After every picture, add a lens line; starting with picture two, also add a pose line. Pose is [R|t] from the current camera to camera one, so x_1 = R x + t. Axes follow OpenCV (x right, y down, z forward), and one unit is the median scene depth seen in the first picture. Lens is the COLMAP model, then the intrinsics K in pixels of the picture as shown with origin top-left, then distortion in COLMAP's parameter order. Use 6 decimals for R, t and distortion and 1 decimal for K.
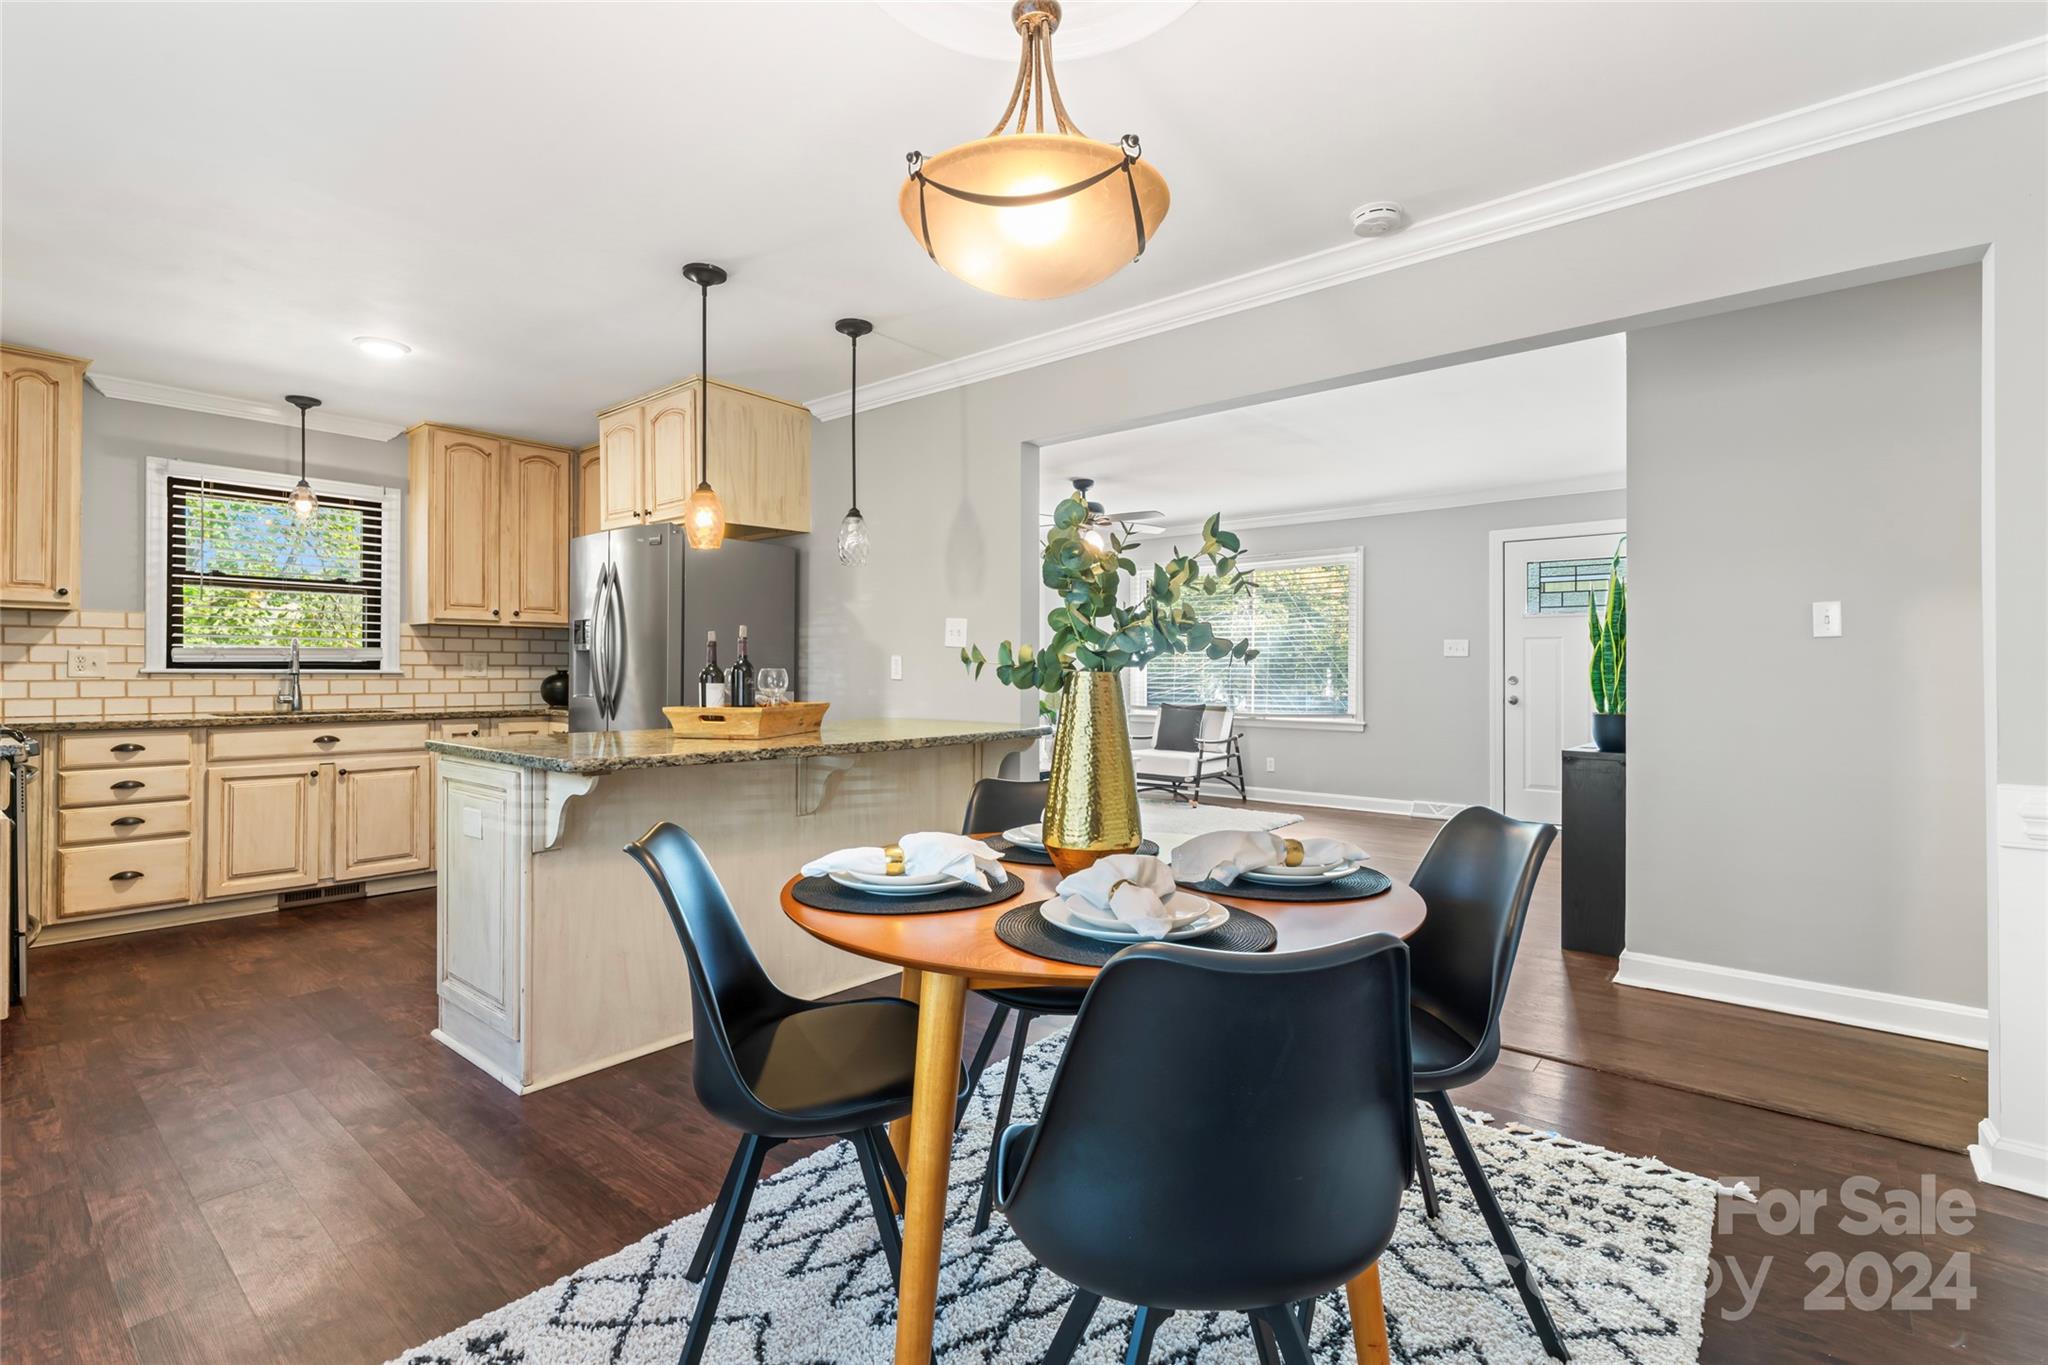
lens RADIAL K [[947.1, 0, 1009.2], [0, 947.1, 671.3], [0, 0, 1]] dist [-0.009290, 0.003556]
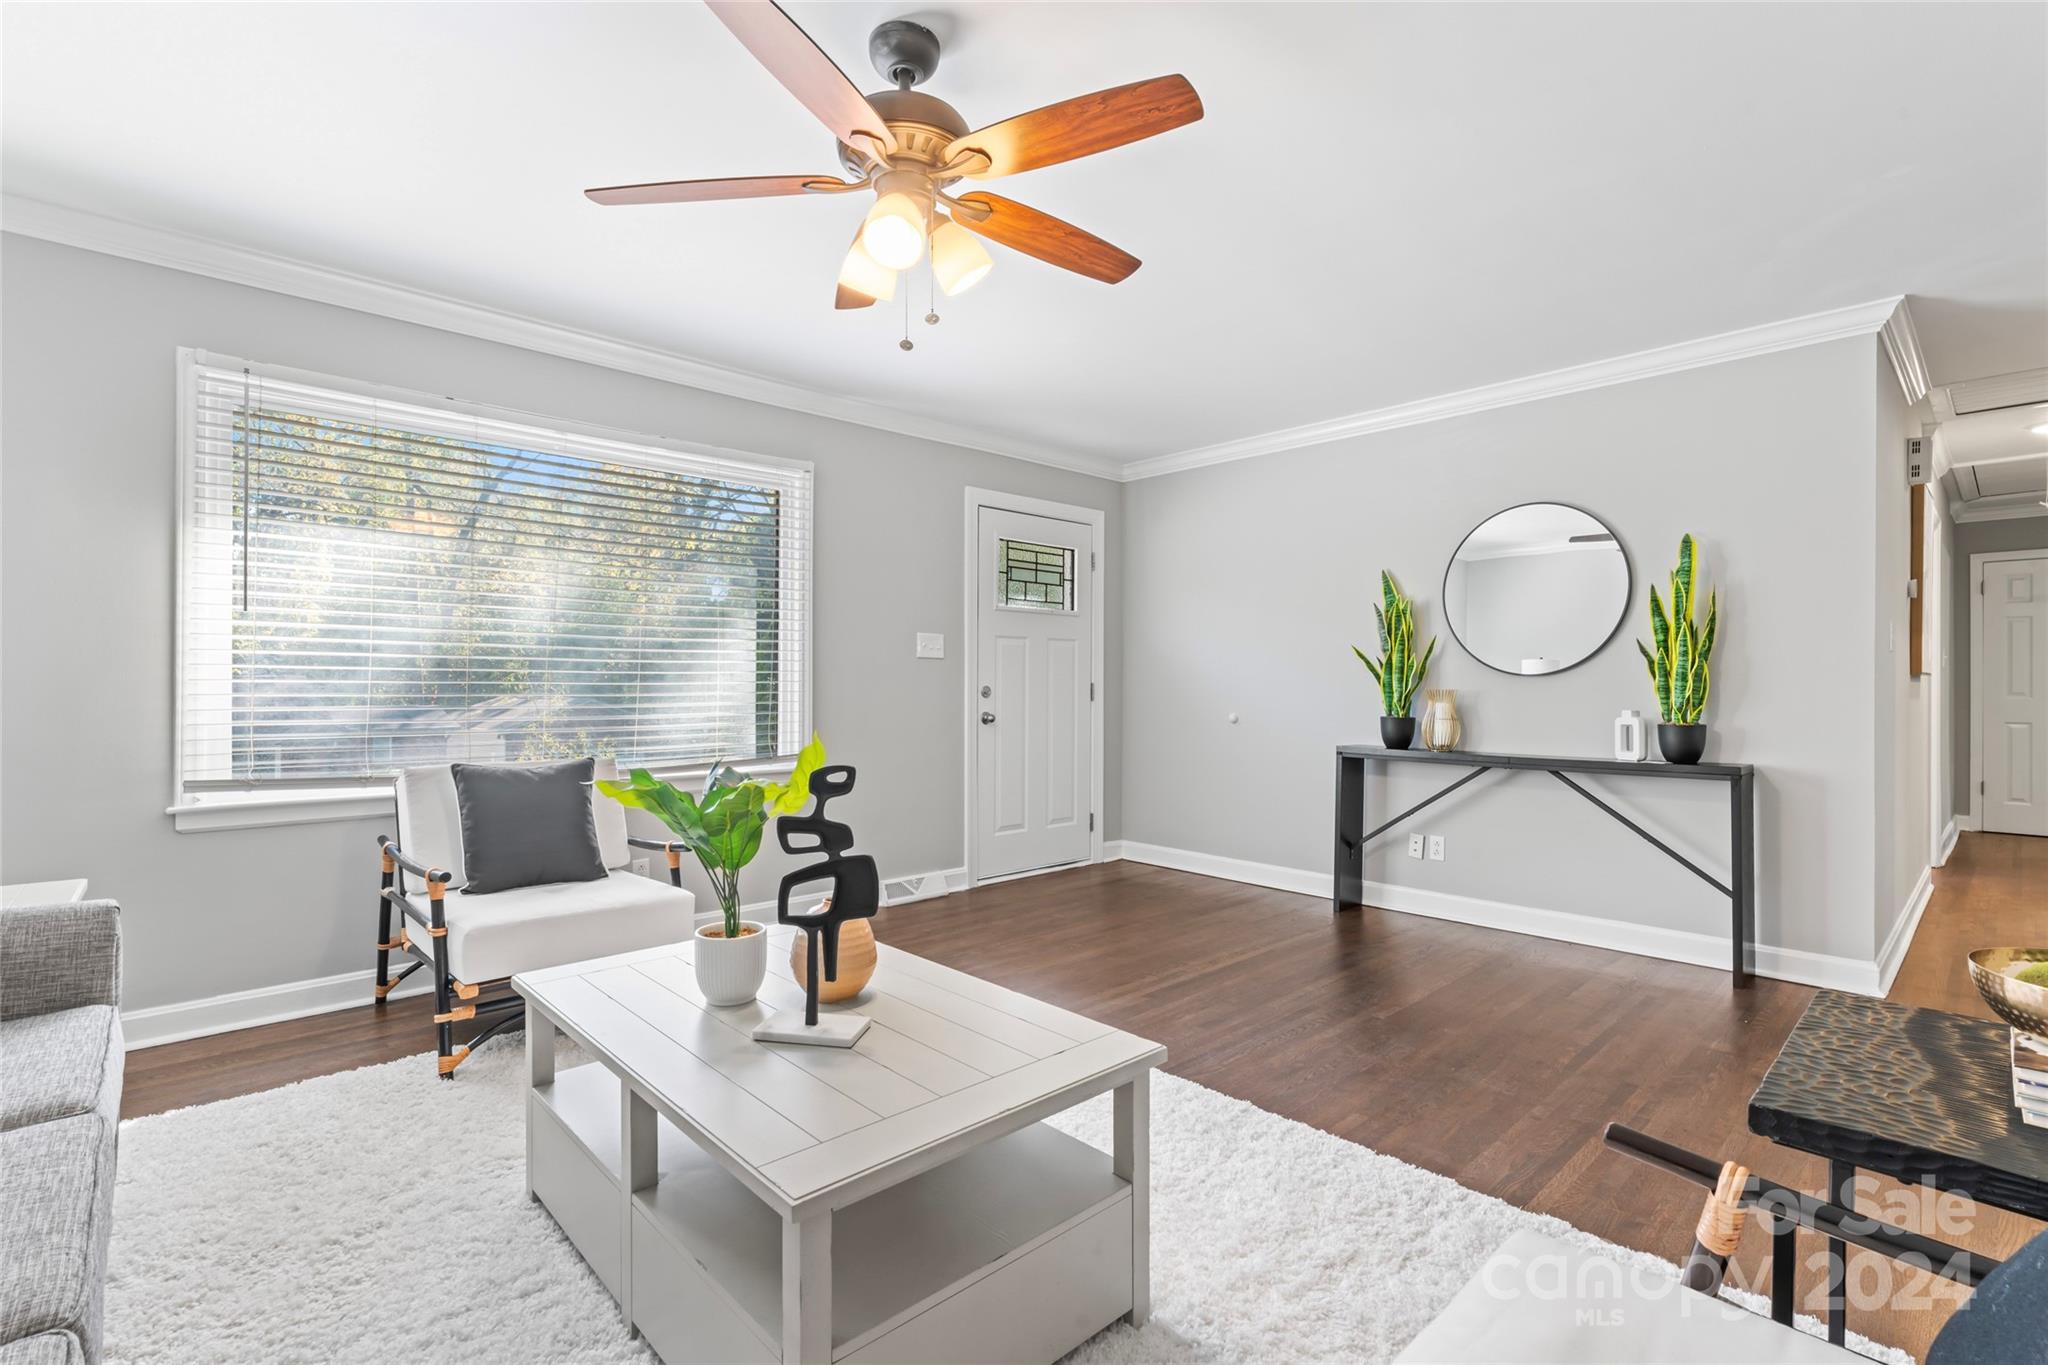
lens RADIAL K [[947.1, 0, 1029.9], [0, 947.1, 689.3], [0, 0, 1]] dist [-0.009290, 0.003556]
pose [[0.101208, -0.004572, 0.994855, -0.318449], [-0.004713, 0.999976, 0.005075, 0.005239], [-0.994854, -0.005203, 0.101184, 1.351427]]
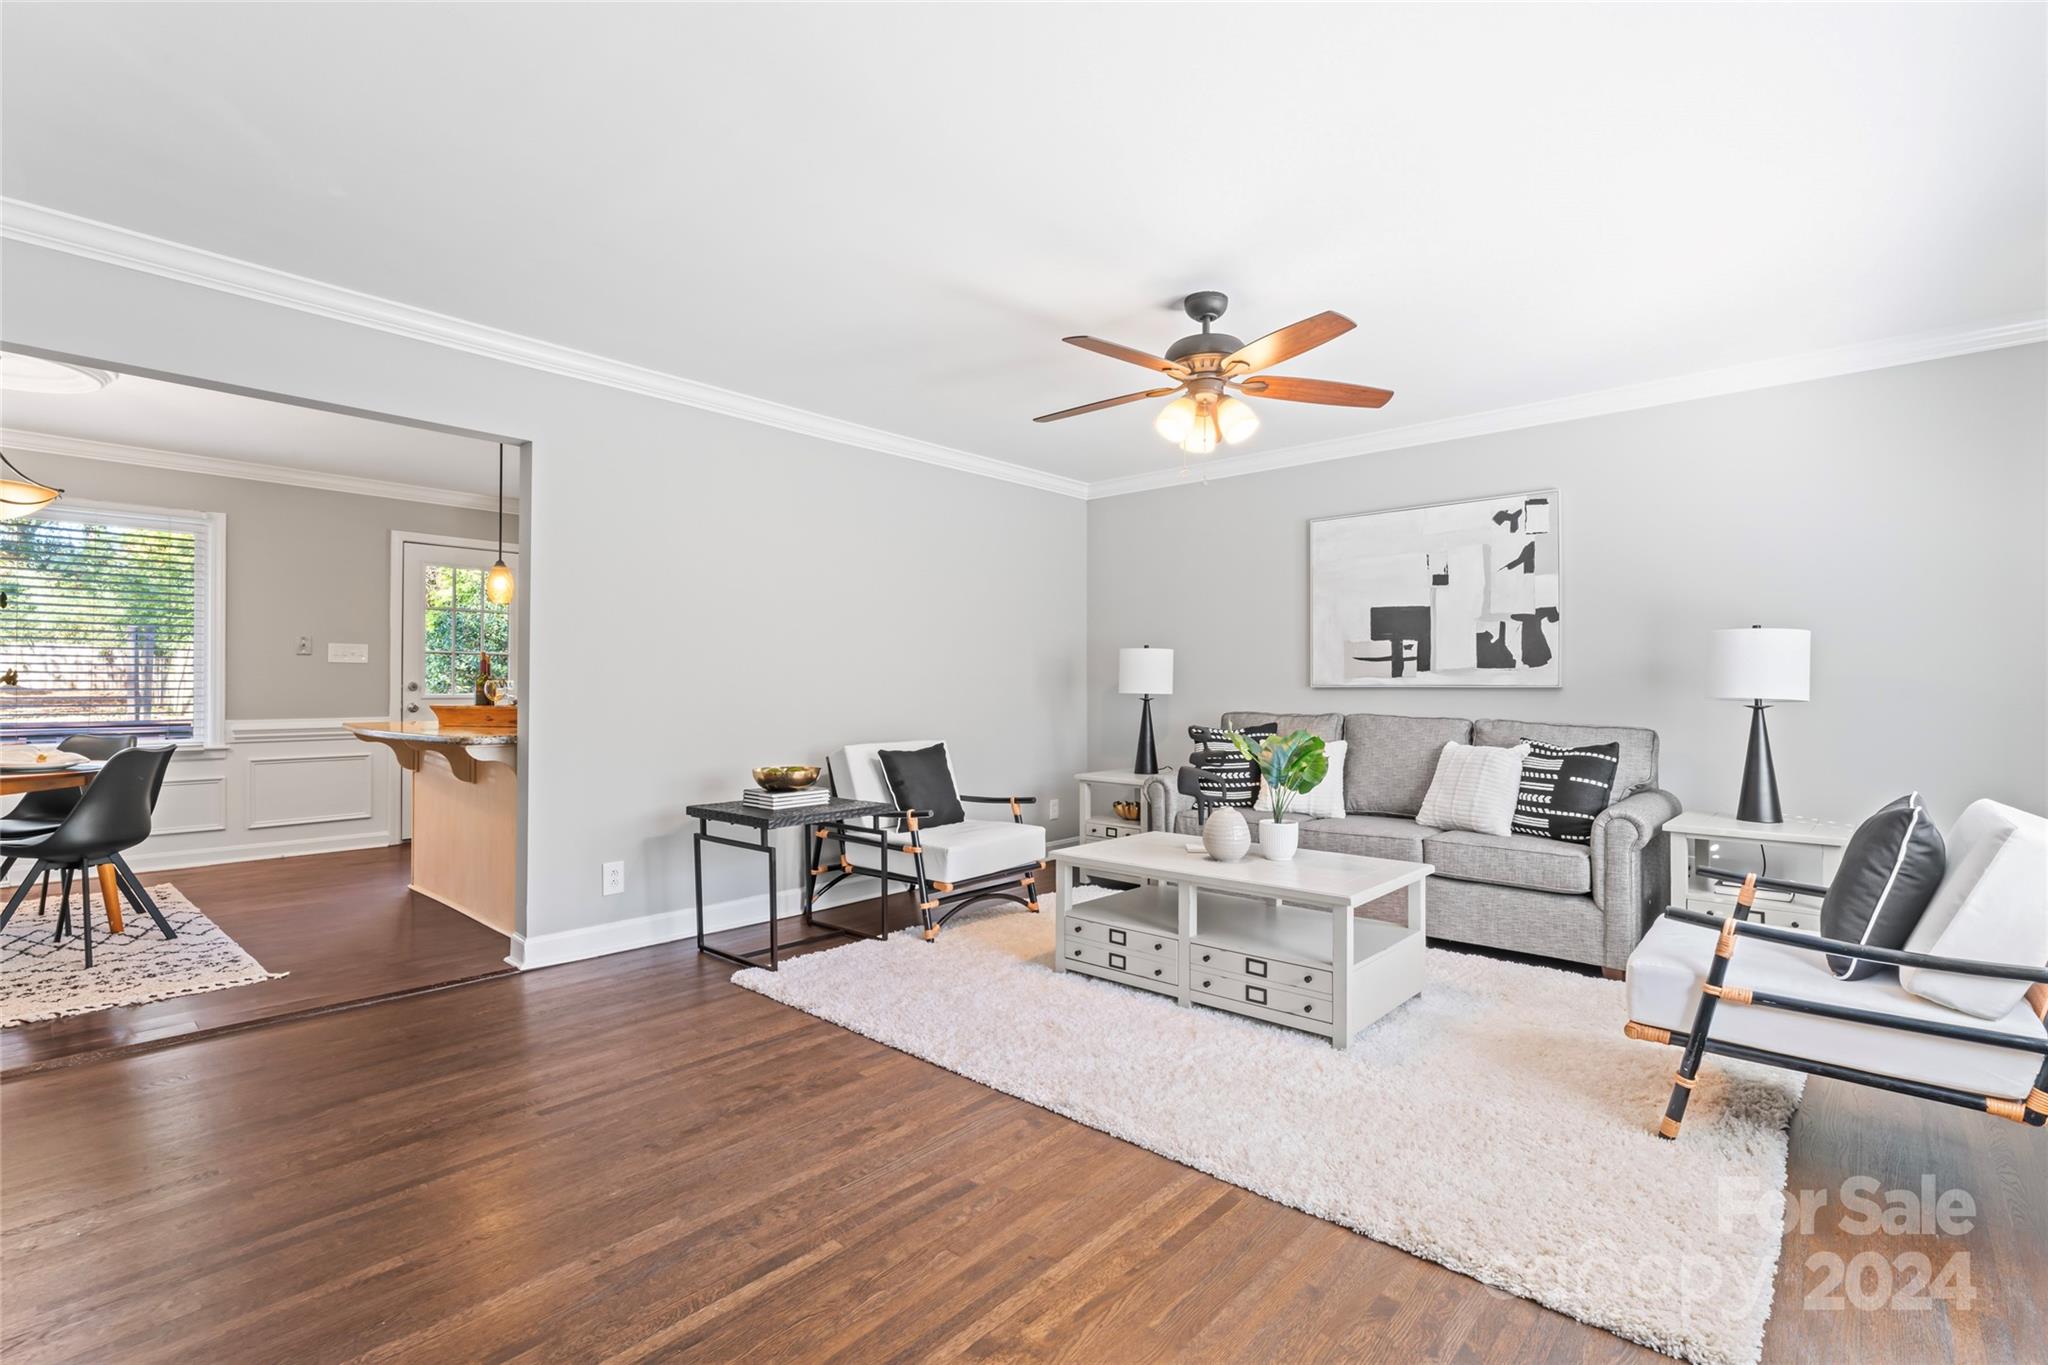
lens RADIAL K [[947.1, 0, 1033.0], [0, 947.1, 689.2], [0, 0, 1]] dist [-0.009290, 0.003556]
pose [[-0.029864, -0.000155, -0.999554, 0.829279], [-0.003837, 0.999993, -0.000041, 0.006039], [0.999547, 0.003834, -0.029865, 1.339238]]
